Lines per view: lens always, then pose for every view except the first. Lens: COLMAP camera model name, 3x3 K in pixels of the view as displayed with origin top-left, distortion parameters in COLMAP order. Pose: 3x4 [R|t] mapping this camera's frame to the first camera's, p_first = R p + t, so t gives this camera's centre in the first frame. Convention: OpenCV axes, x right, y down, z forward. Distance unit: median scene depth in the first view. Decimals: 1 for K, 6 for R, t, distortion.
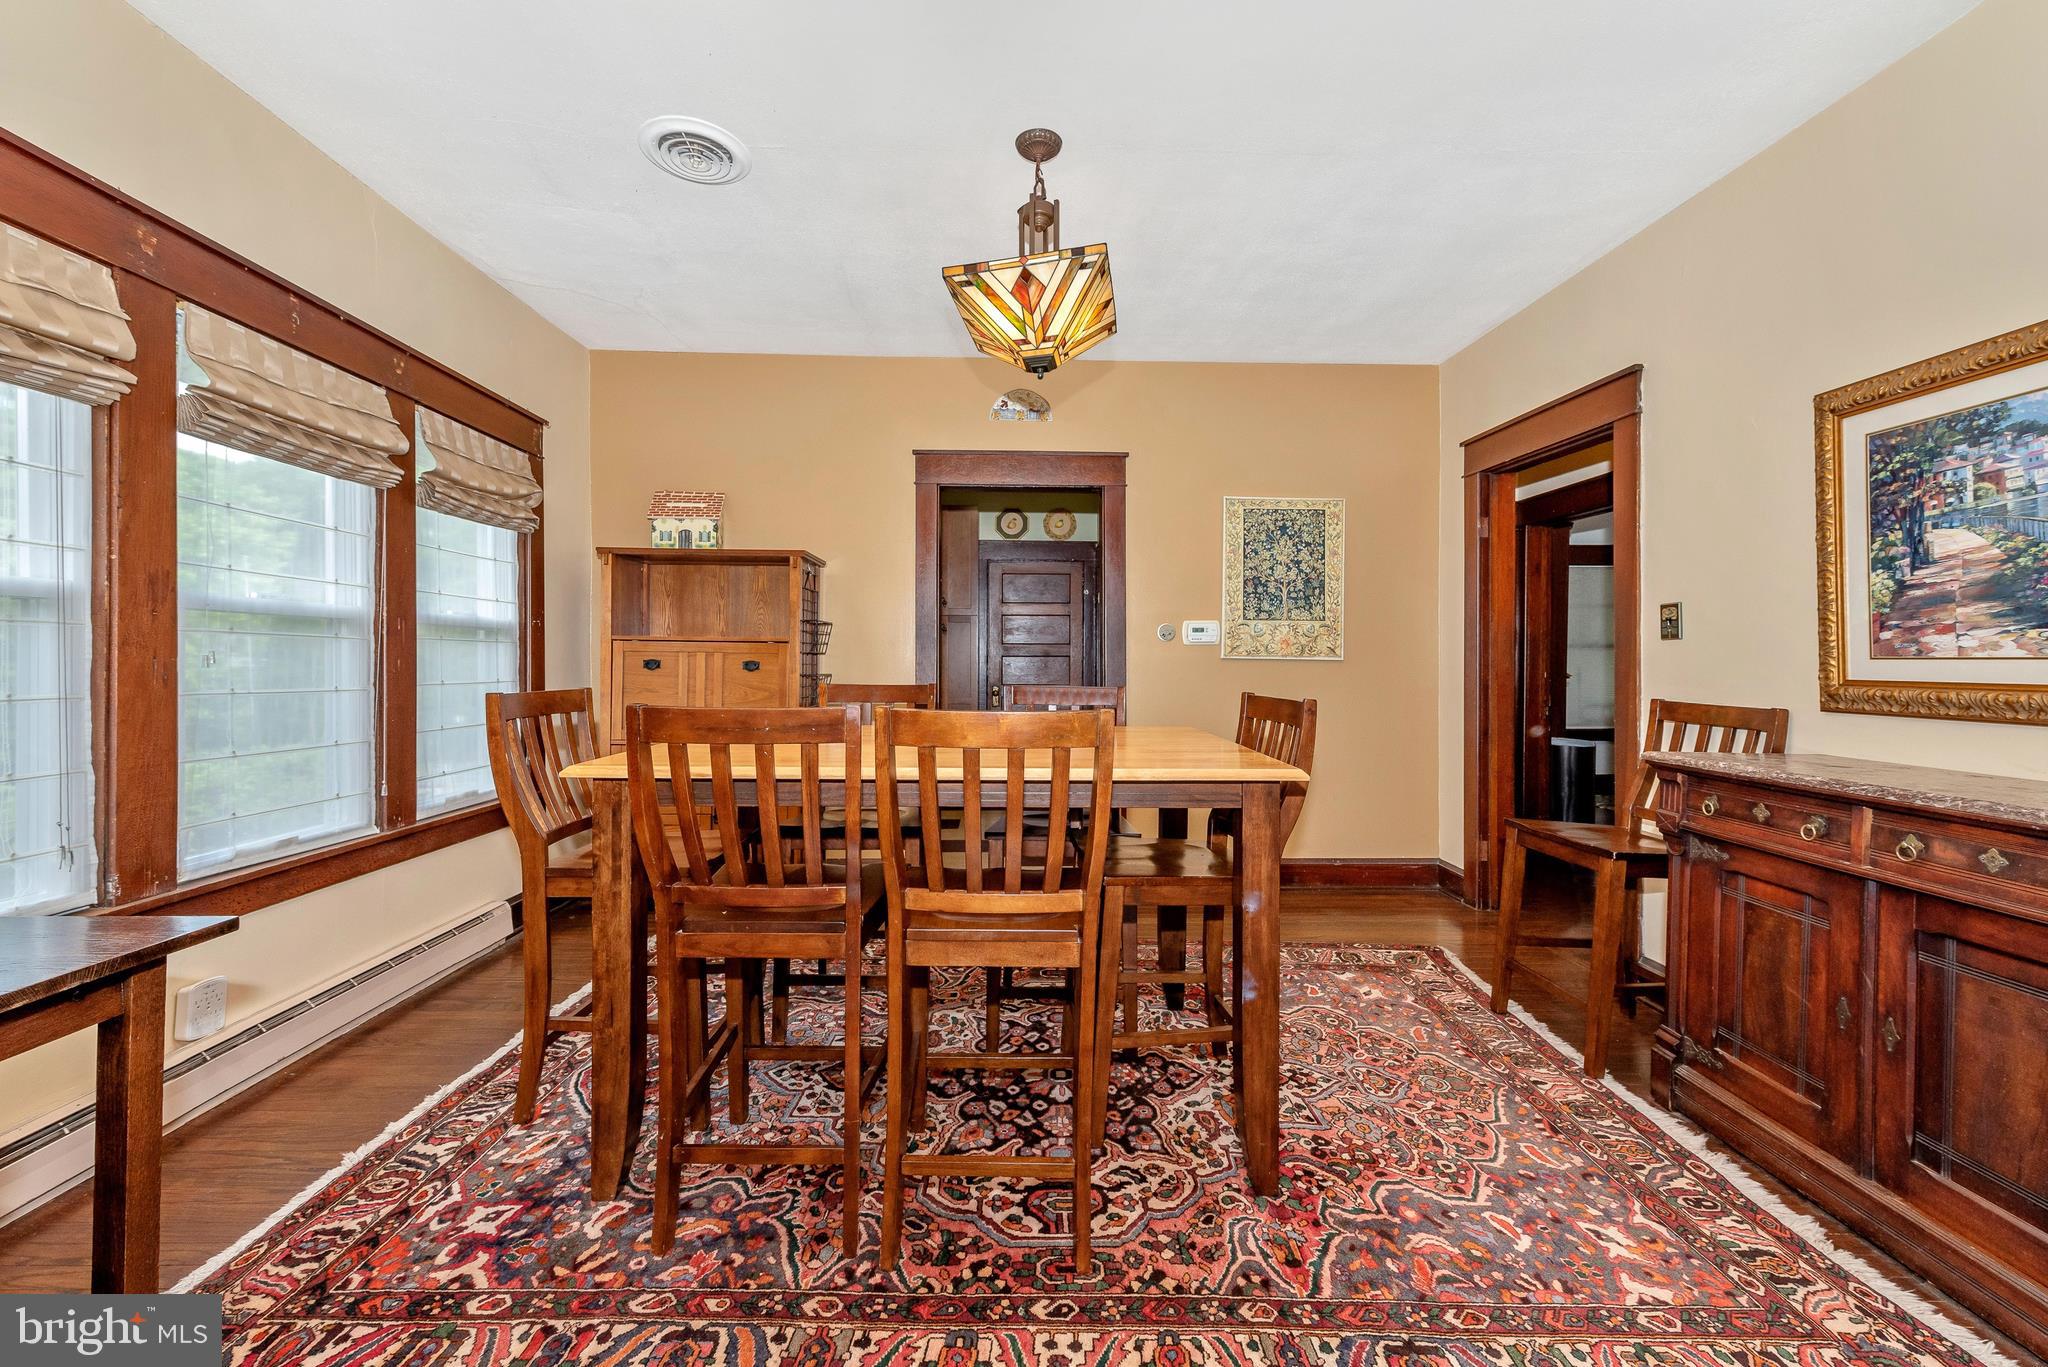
lens RADIAL K [[811.3, 0, 1032.1], [0, 811.3, 671.8], [0, 0, 1]] dist [0.010050, -0.003878]
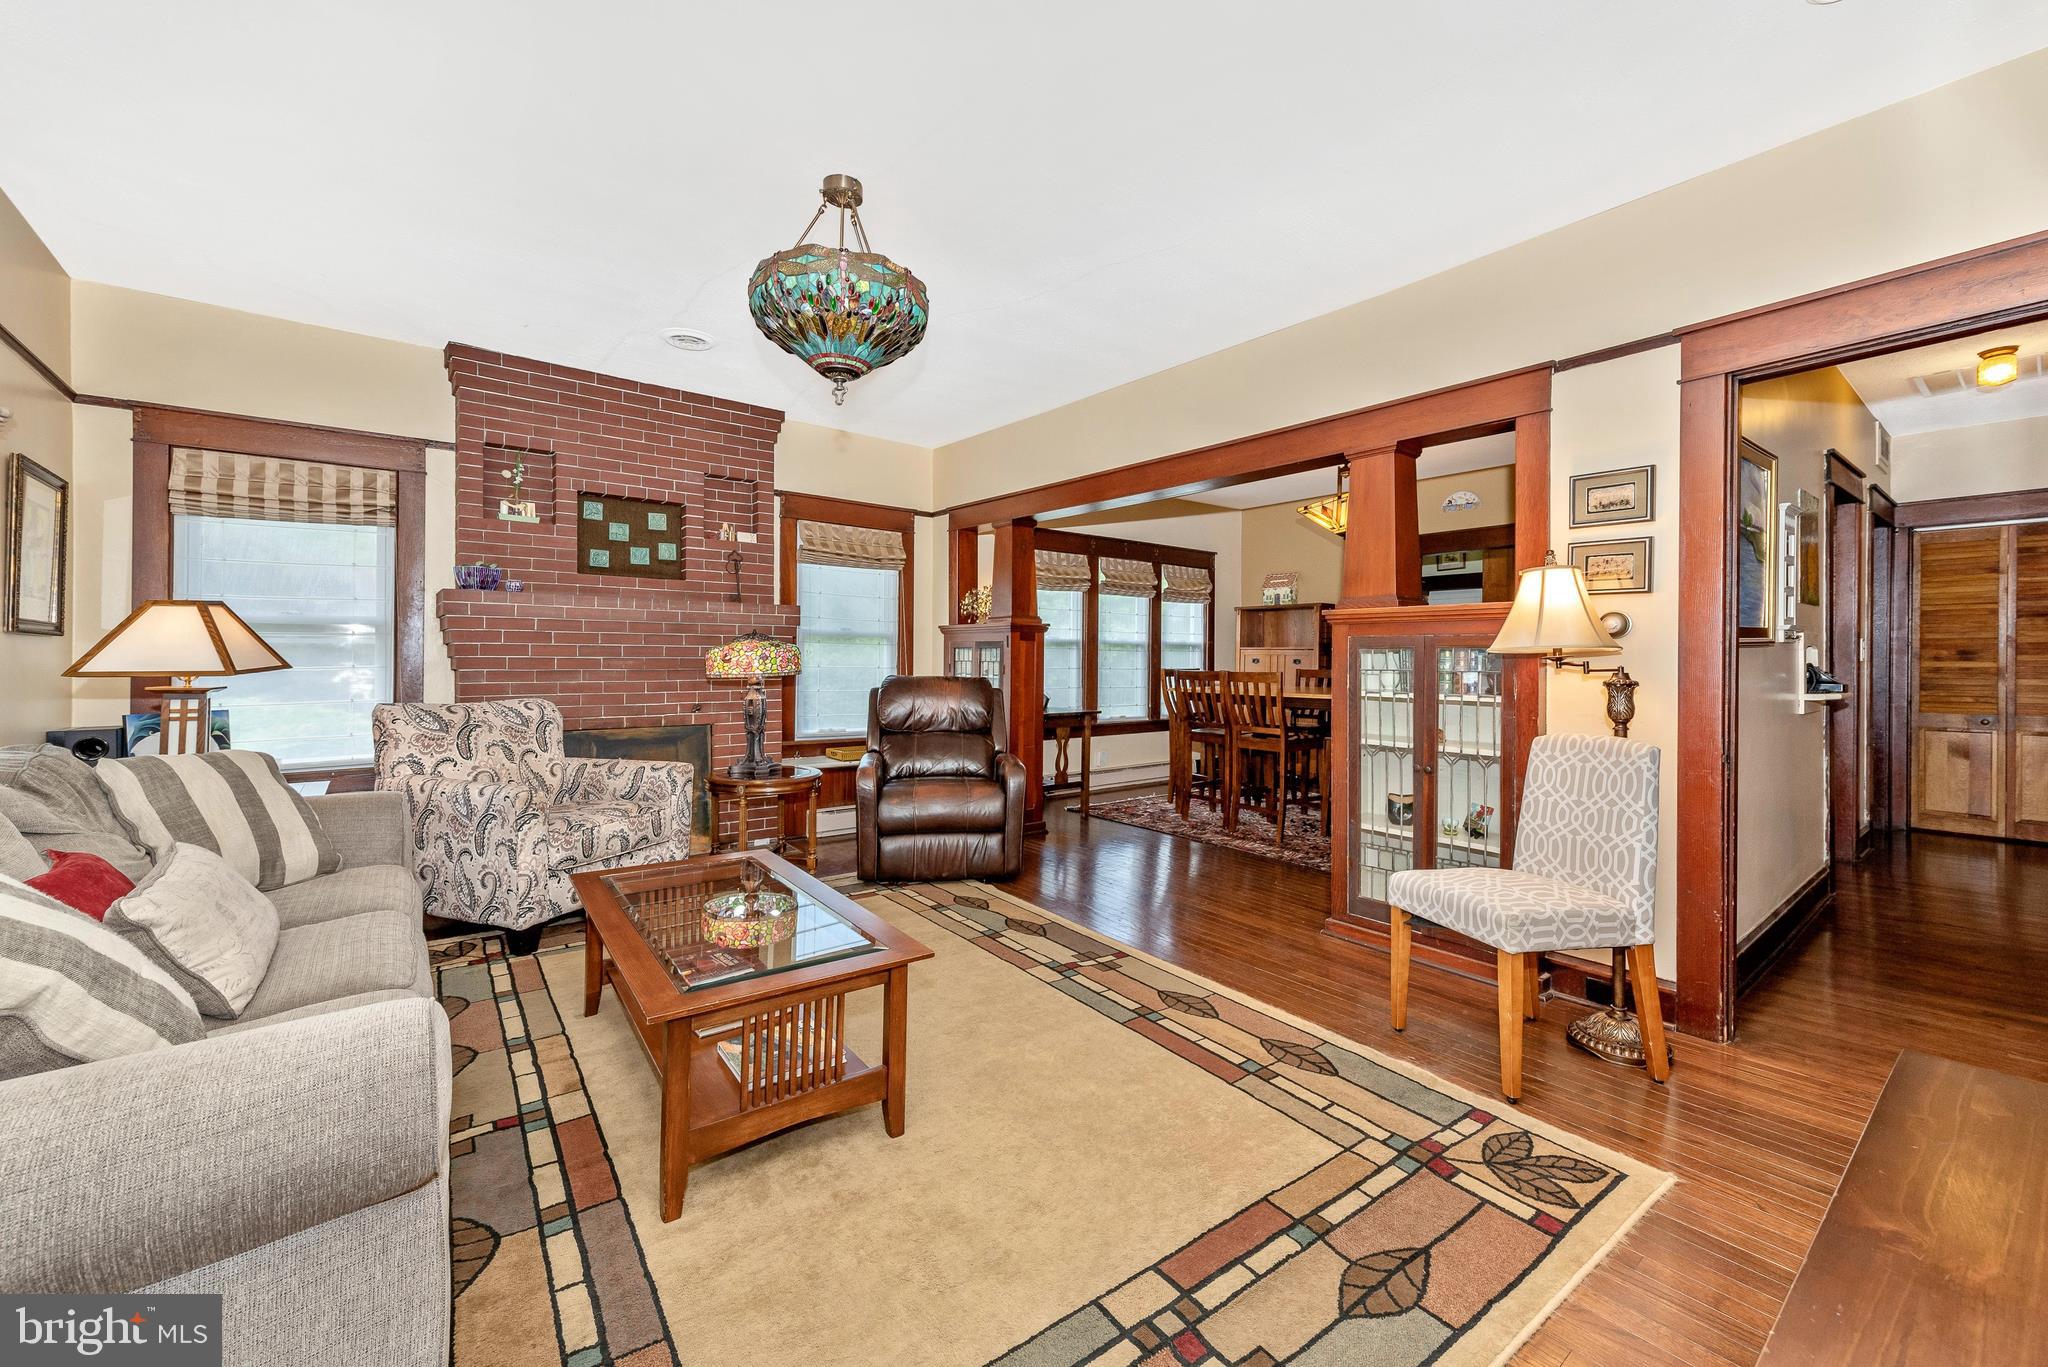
lens RADIAL K [[816.2, 0, 1042.9], [0, 816.2, 647.1], [0, 0, 1]] dist [0.015886, -0.000244]
pose [[0.617417, -0.016893, -0.786455, 1.517673], [-0.010259, 0.999511, -0.029523, 0.040146], [0.786569, 0.026297, 0.616942, -1.310628]]
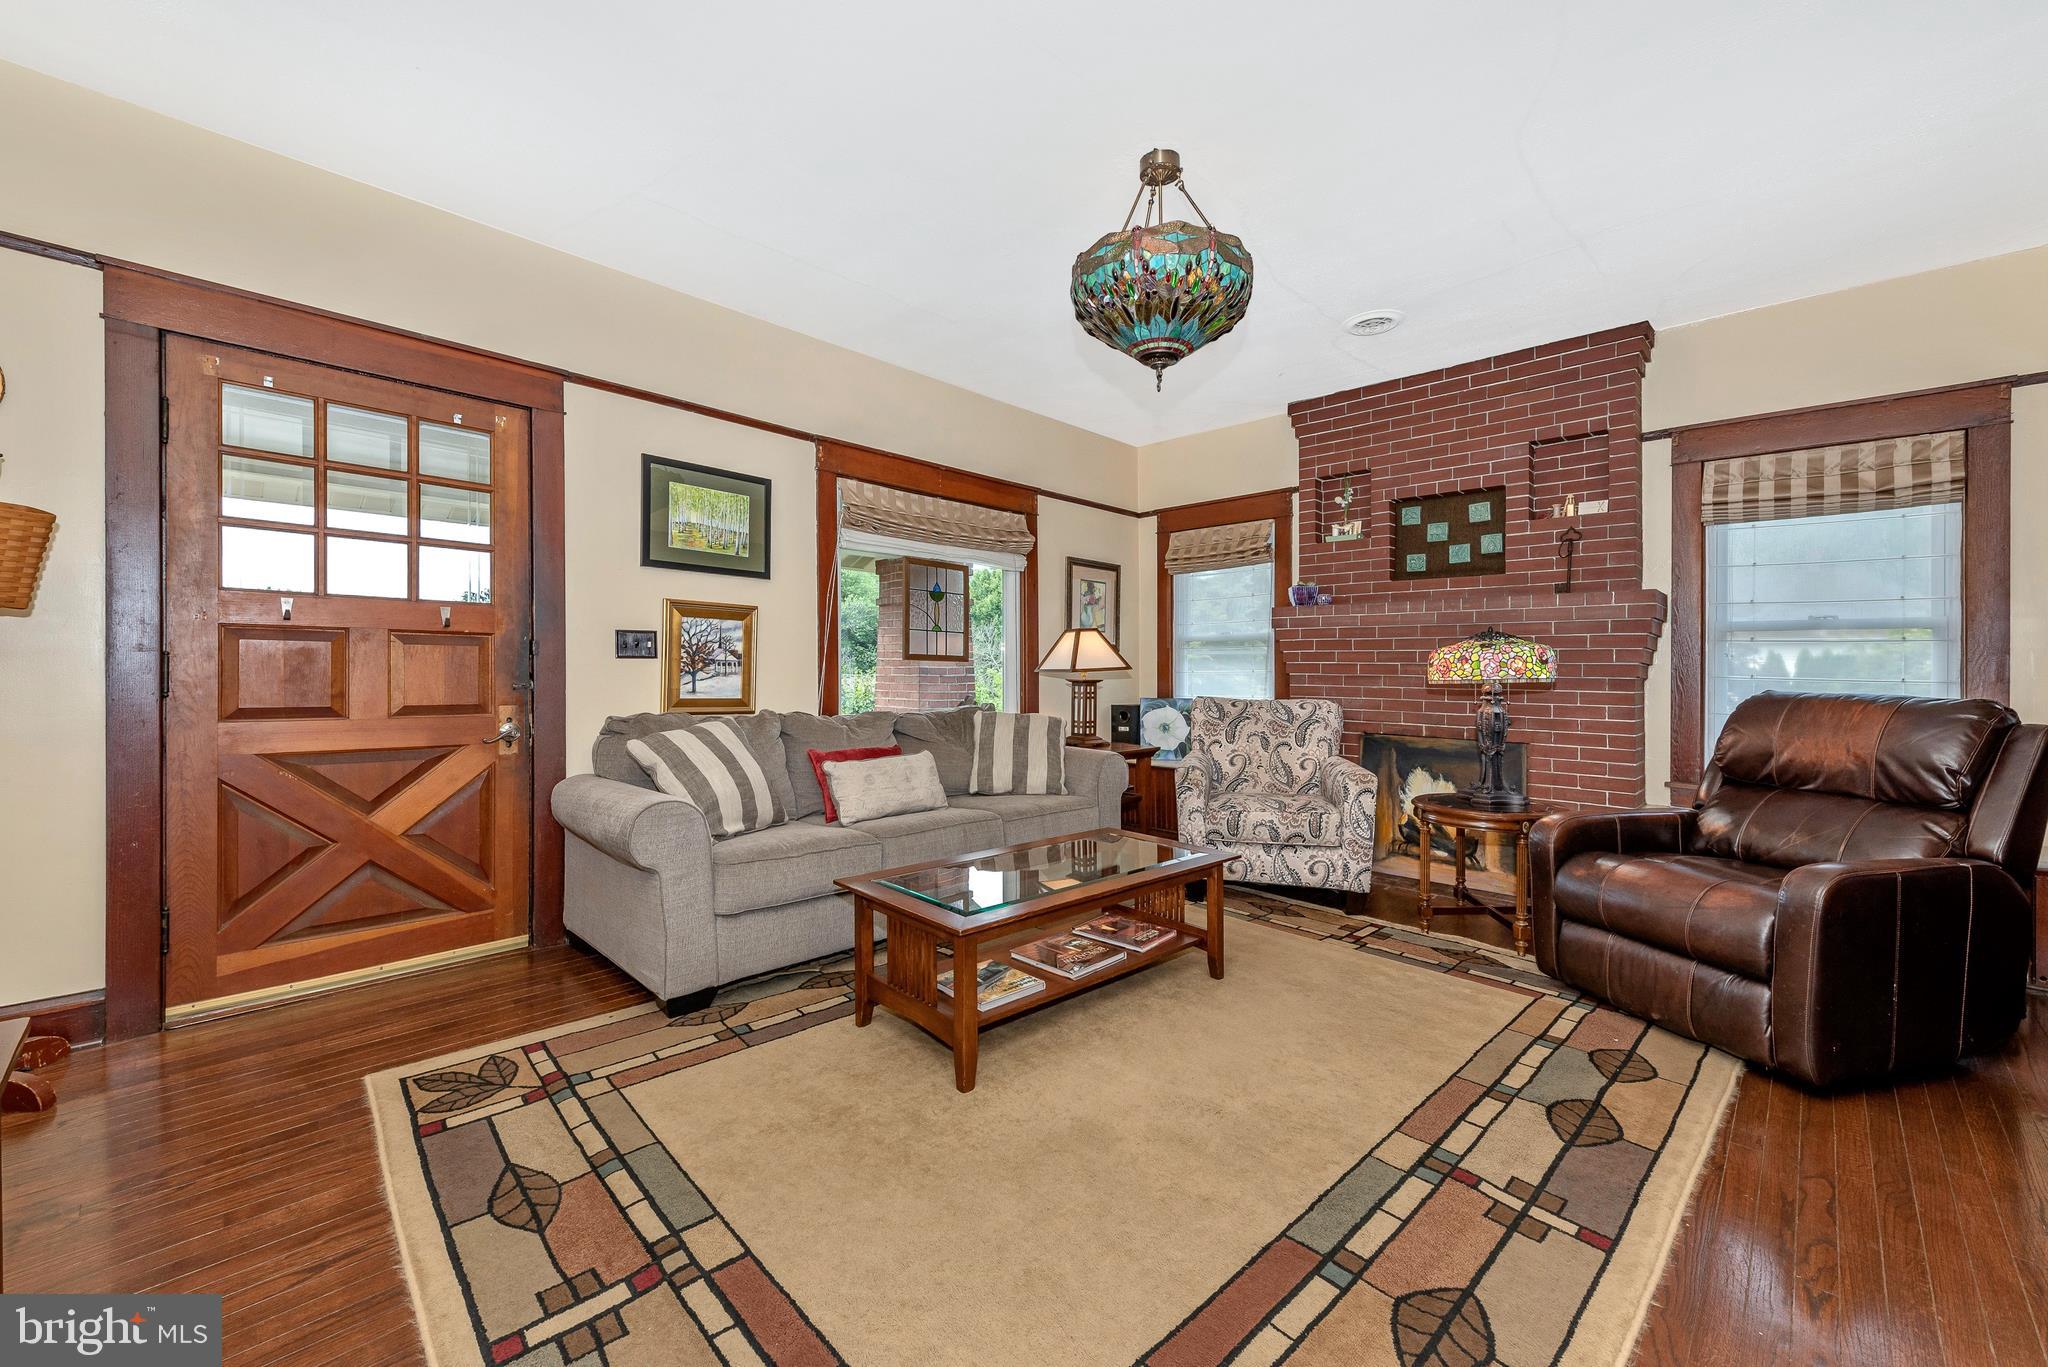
lens RADIAL K [[827.0, 0, 1008.5], [0, 827.0, 657.9], [0, 0, 1]] dist [0.008363, -0.000191]
pose [[-0.721982, -0.023318, -0.691519, 1.347967], [-0.023951, 0.999675, -0.008703, 0.045027], [0.691498, 0.010279, -0.722306, -0.096423]]
